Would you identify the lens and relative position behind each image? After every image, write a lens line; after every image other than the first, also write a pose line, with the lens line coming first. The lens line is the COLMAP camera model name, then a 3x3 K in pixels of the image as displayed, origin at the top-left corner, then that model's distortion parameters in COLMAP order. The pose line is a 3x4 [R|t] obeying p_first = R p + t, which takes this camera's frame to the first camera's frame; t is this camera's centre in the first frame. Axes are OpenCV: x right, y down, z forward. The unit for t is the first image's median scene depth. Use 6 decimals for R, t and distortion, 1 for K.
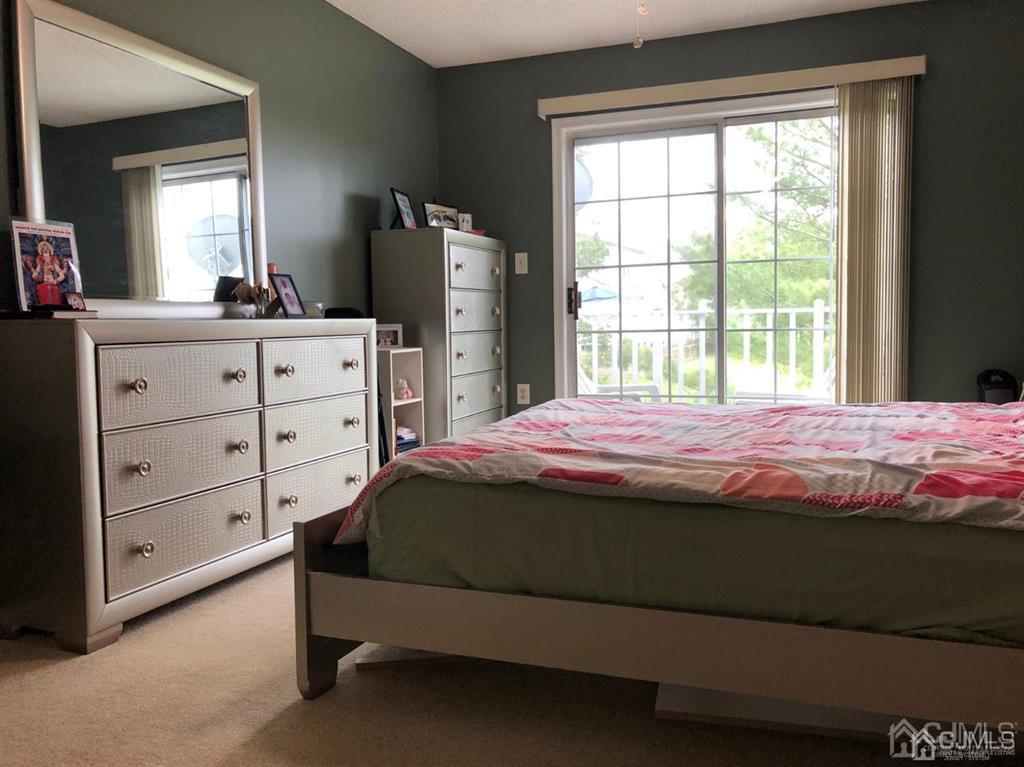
lens RADIAL K [[856.1, 0, 512.0], [0, 856.1, 383.5], [0, 0, 1]] dist [0.001337, -0.001261]
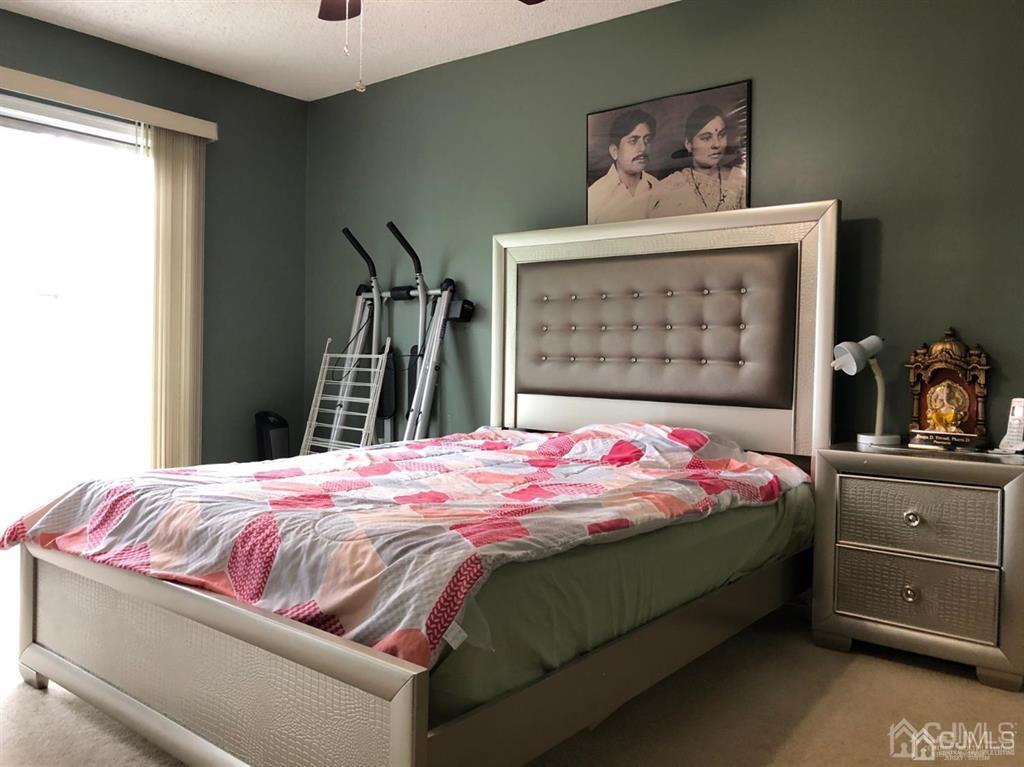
lens RADIAL K [[856.1, 0, 512.0], [0, 856.1, 383.5], [0, 0, 1]] dist [0.001337, -0.001261]
pose [[0.276072, -0.004938, 0.961124, -0.445784], [0.045157, 0.998949, -0.007838, -0.031537], [-0.960075, 0.045565, 0.276005, 0.360026]]
